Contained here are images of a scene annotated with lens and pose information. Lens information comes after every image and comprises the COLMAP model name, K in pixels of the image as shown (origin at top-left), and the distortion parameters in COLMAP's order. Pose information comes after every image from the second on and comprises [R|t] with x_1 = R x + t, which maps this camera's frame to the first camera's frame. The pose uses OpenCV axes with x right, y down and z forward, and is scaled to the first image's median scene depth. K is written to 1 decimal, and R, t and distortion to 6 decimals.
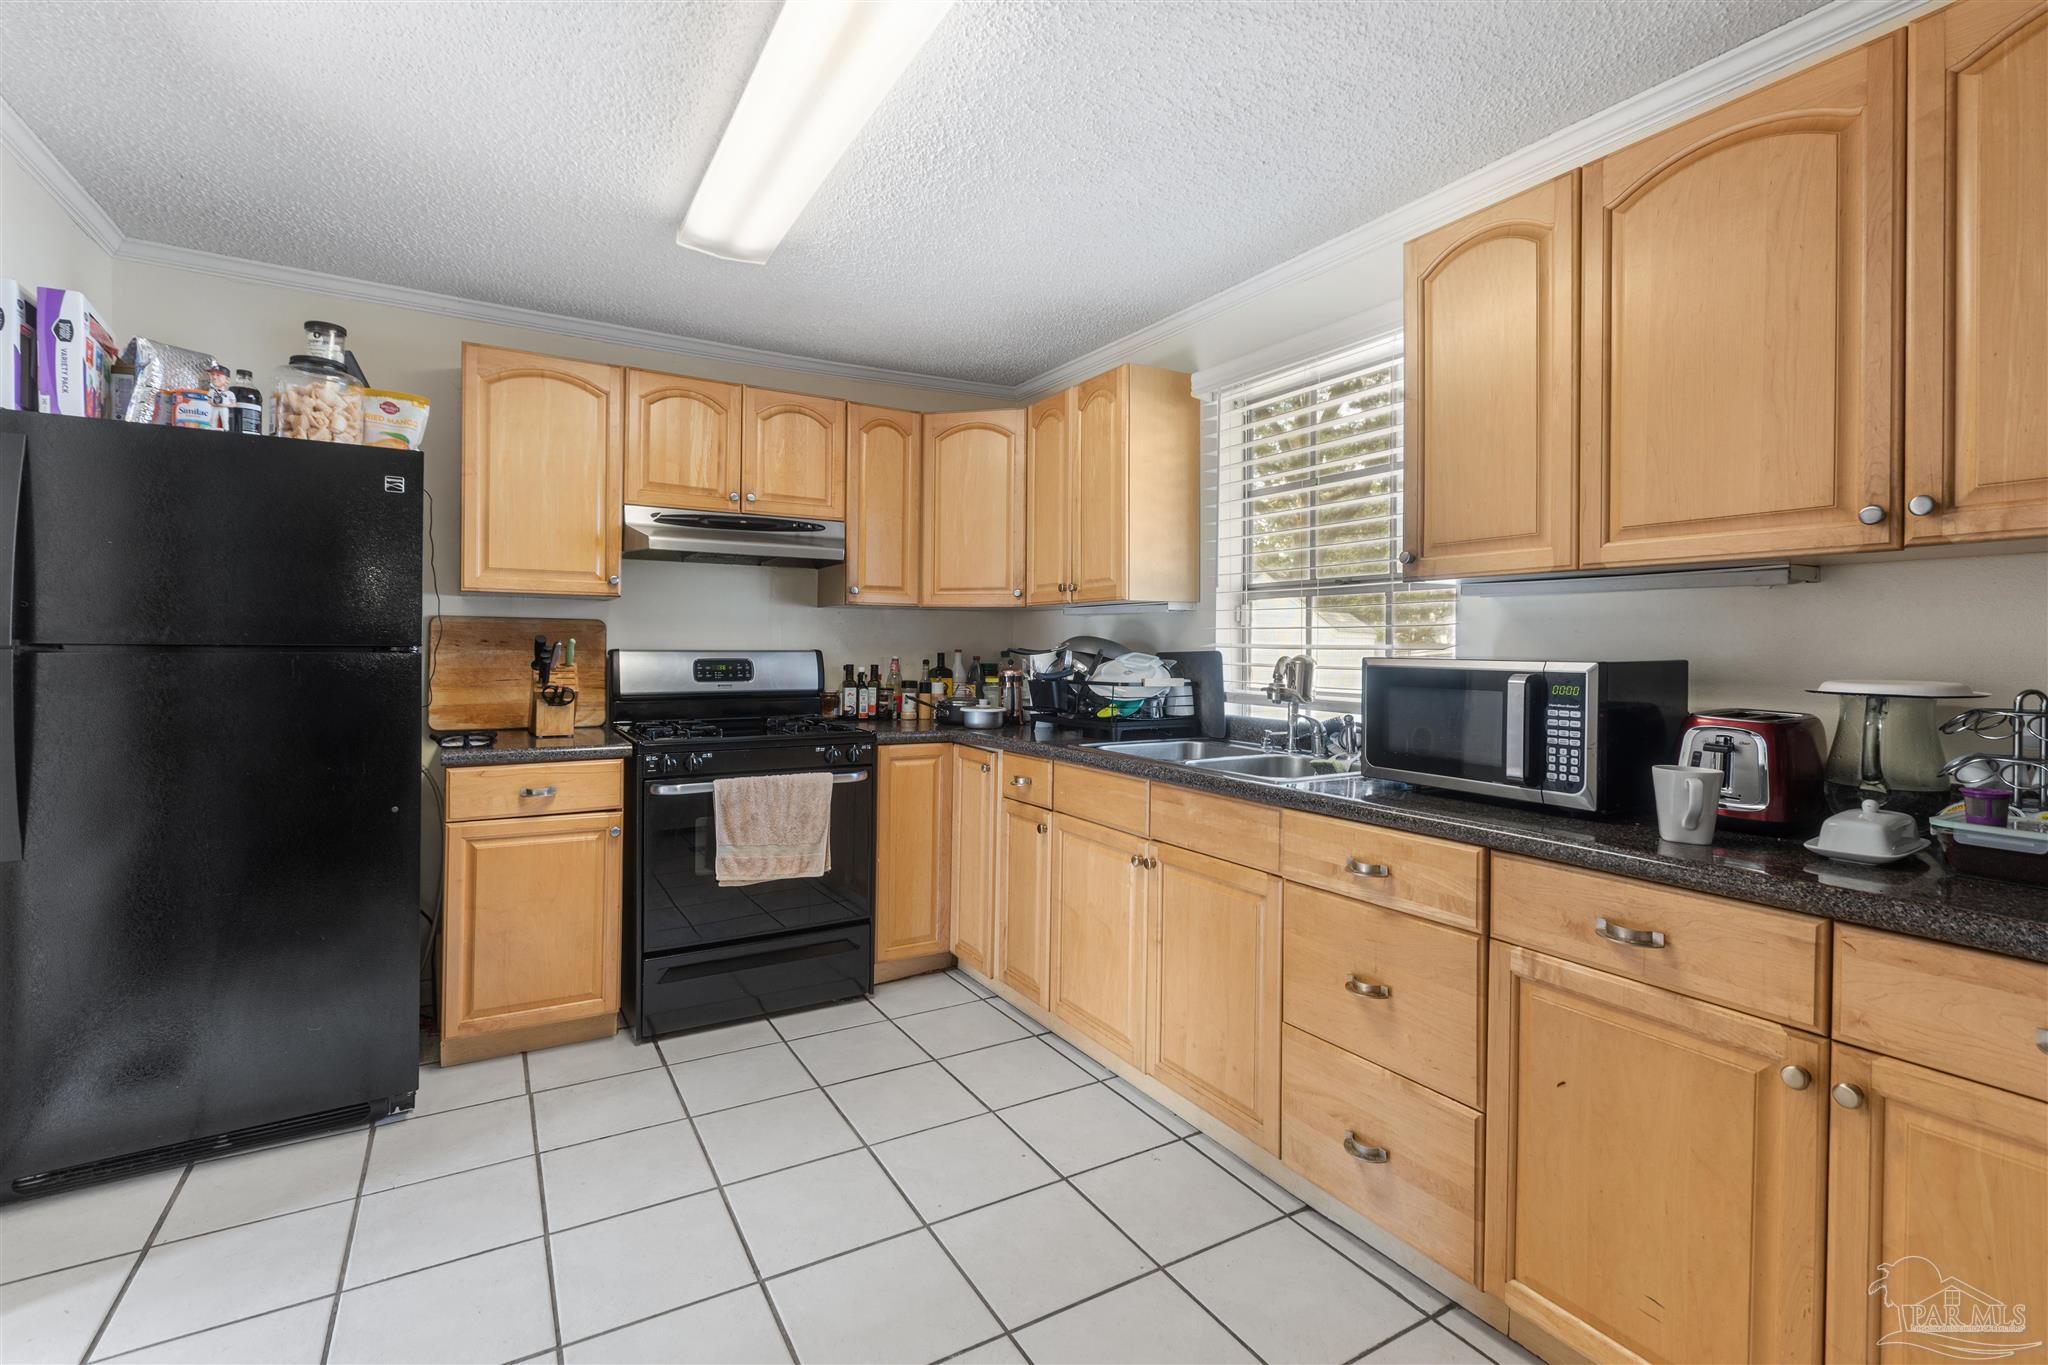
lens RADIAL K [[921.6, 0, 1018.5], [0, 921.6, 650.7], [0, 0, 1]] dist [0.003918, 0.000389]
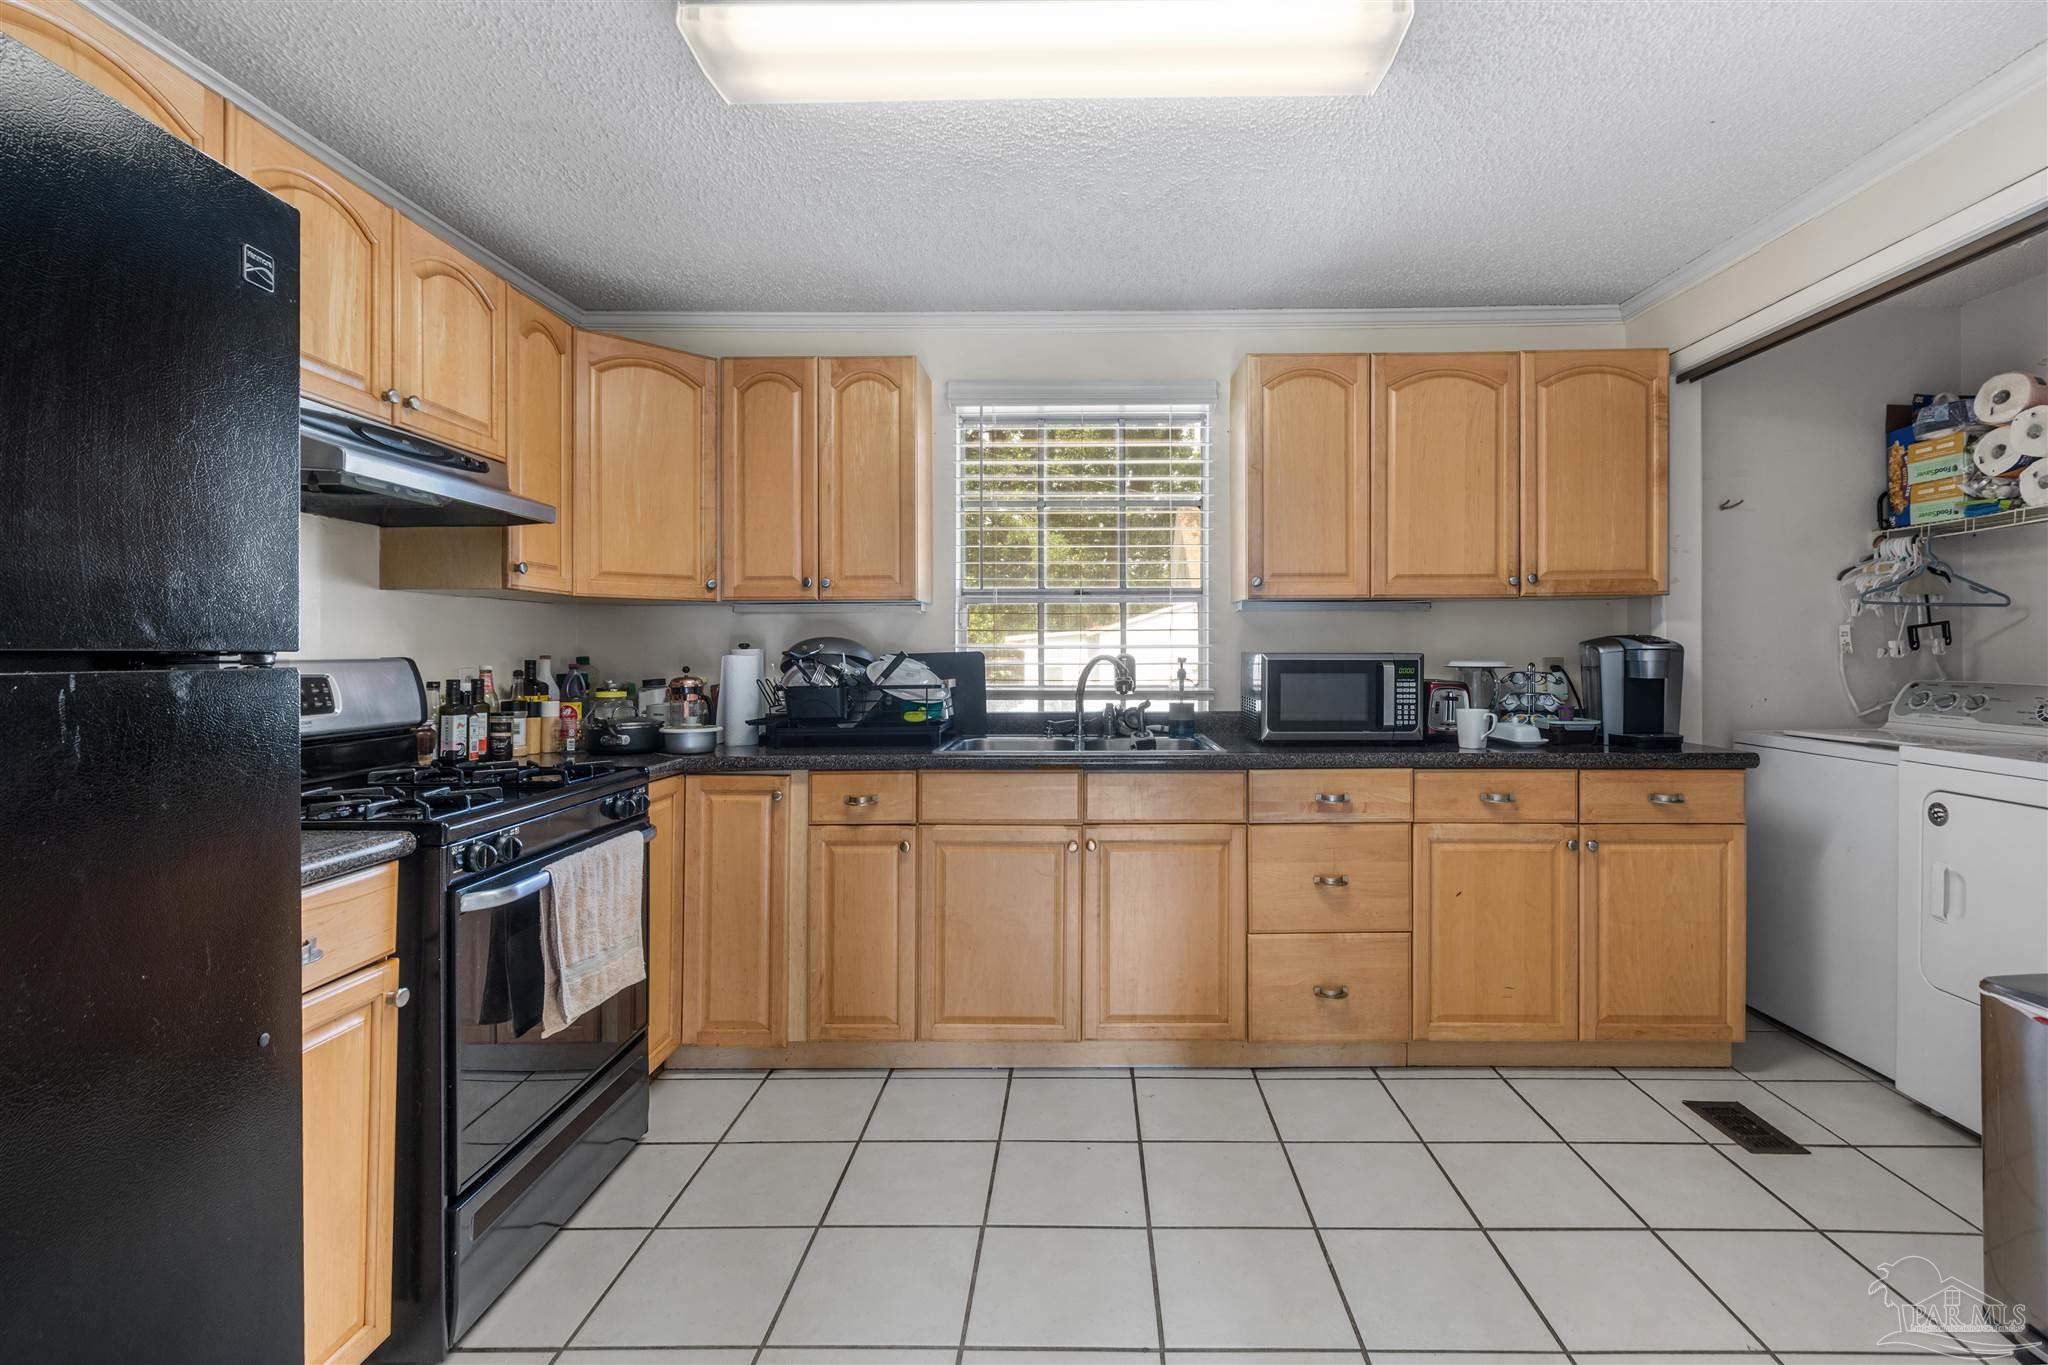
lens RADIAL K [[963.1, 0, 1029.2], [0, 963.1, 654.2], [0, 0, 1]] dist [-0.001239, -0.000168]
pose [[0.514571, -0.010060, 0.857389, -0.722187], [0.011421, 0.999923, 0.004878, -0.001898], [-0.857371, 0.007282, 0.514647, 0.392504]]
